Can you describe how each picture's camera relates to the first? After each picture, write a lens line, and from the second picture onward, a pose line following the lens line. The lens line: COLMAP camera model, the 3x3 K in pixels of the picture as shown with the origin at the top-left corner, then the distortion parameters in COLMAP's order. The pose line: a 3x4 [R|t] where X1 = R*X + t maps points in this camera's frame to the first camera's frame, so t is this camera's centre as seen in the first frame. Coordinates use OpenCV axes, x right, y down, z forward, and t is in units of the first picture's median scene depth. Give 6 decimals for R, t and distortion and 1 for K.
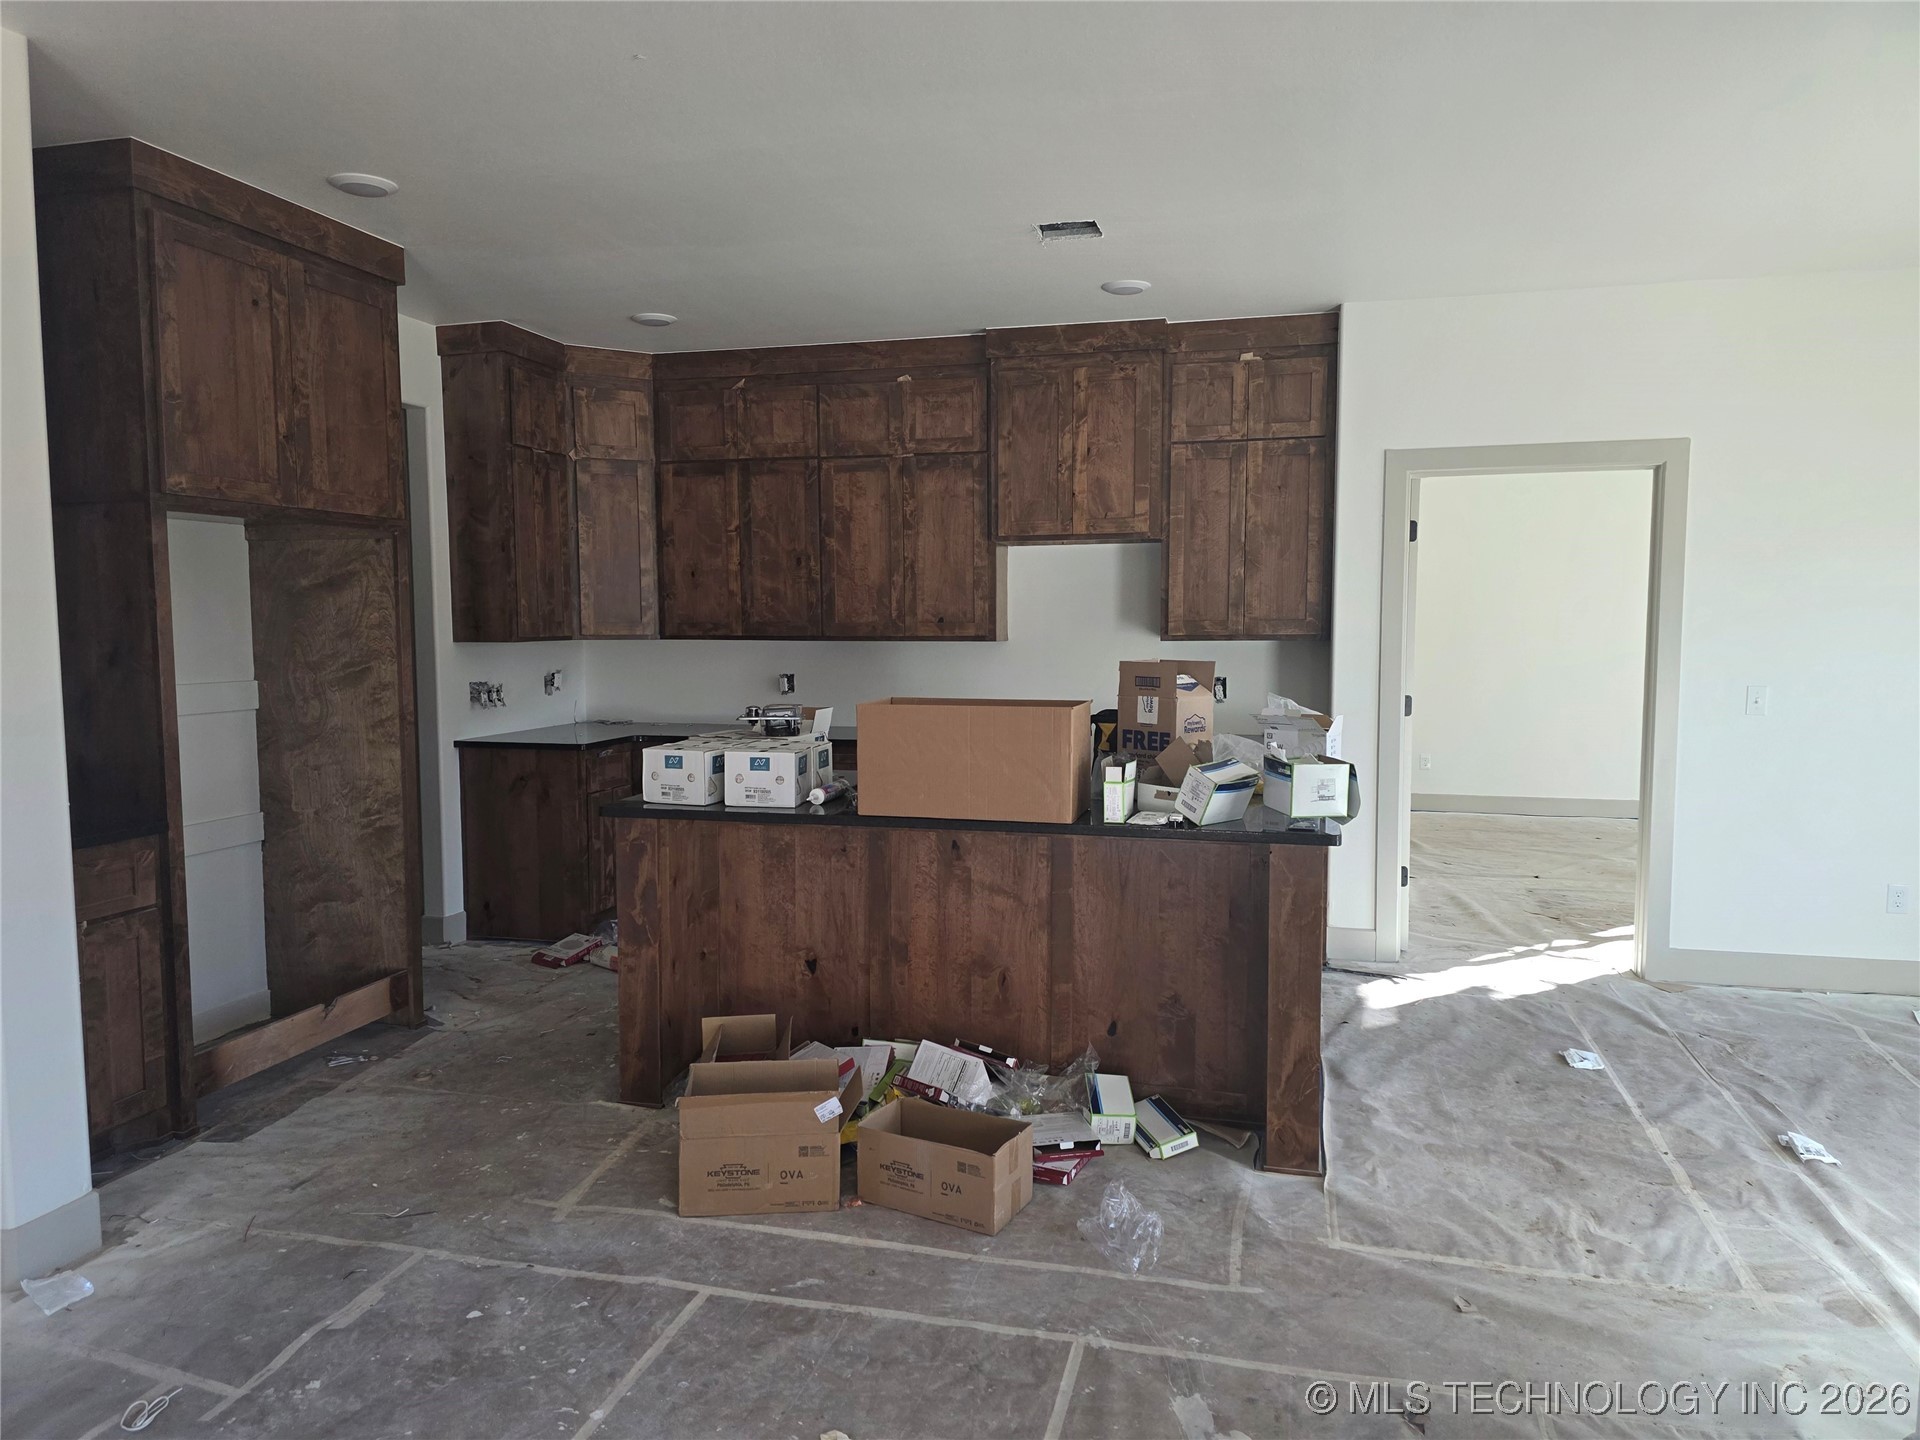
lens RADIAL K [[1291.2, 0, 965.2], [0, 1291.2, 716.7], [0, 0, 1]] dist [0.080263, -0.074153]
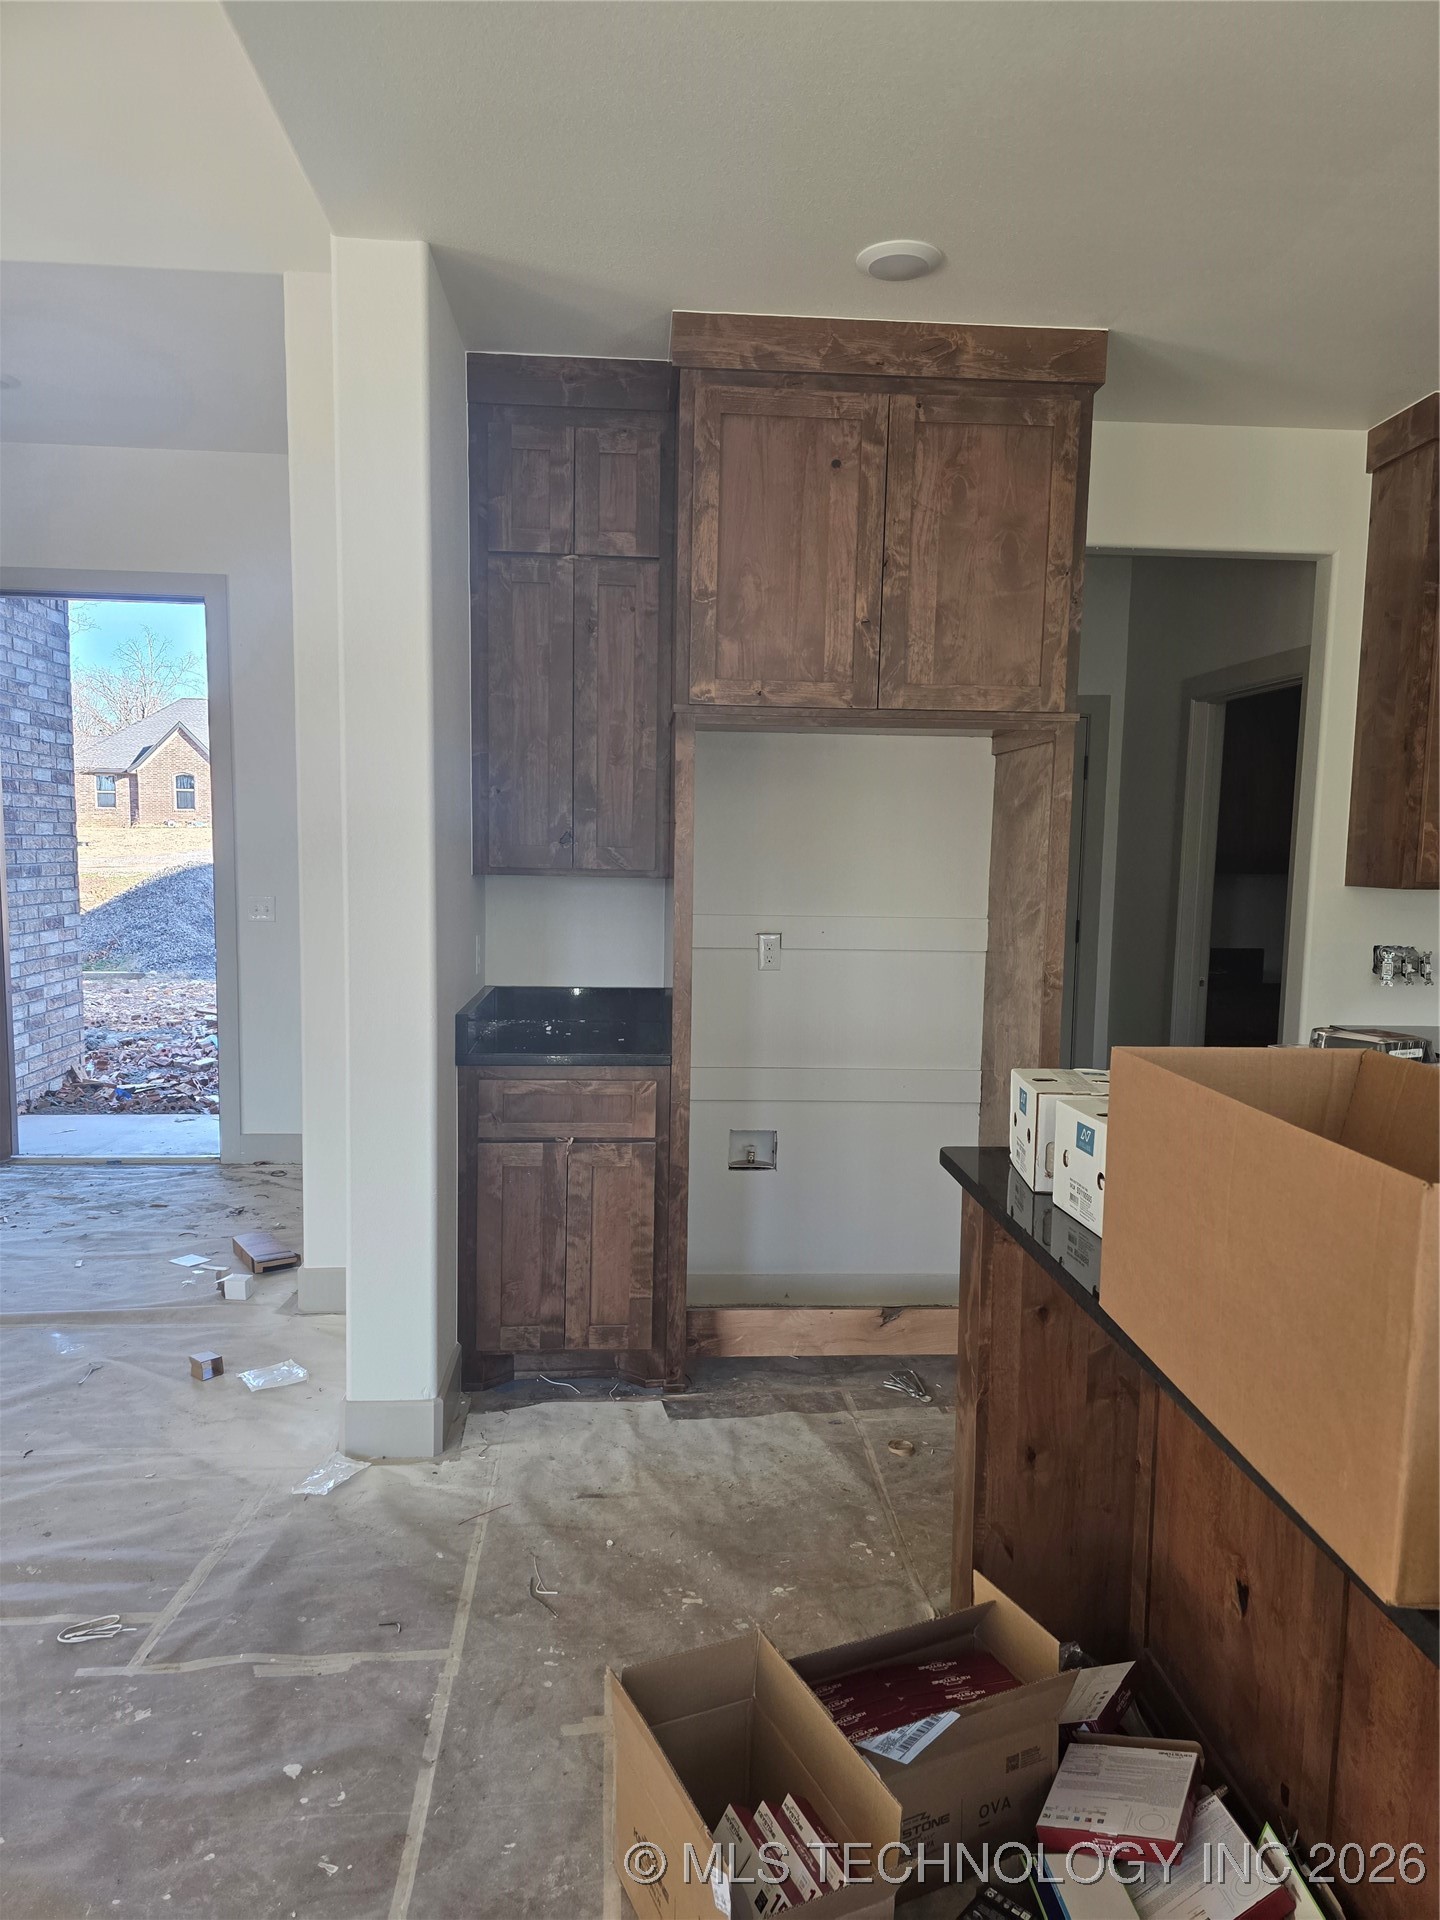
lens RADIAL K [[1291.2, 0, 720.6], [0, 1291.2, 970.3], [0, 0, 1]] dist [0.080263, -0.074153]
pose [[0.315733, 0.103304, -0.943208, 0.253477], [-0.094127, 0.992562, 0.077201, -0.051917], [0.944168, 0.064407, 0.323108, 0.683279]]
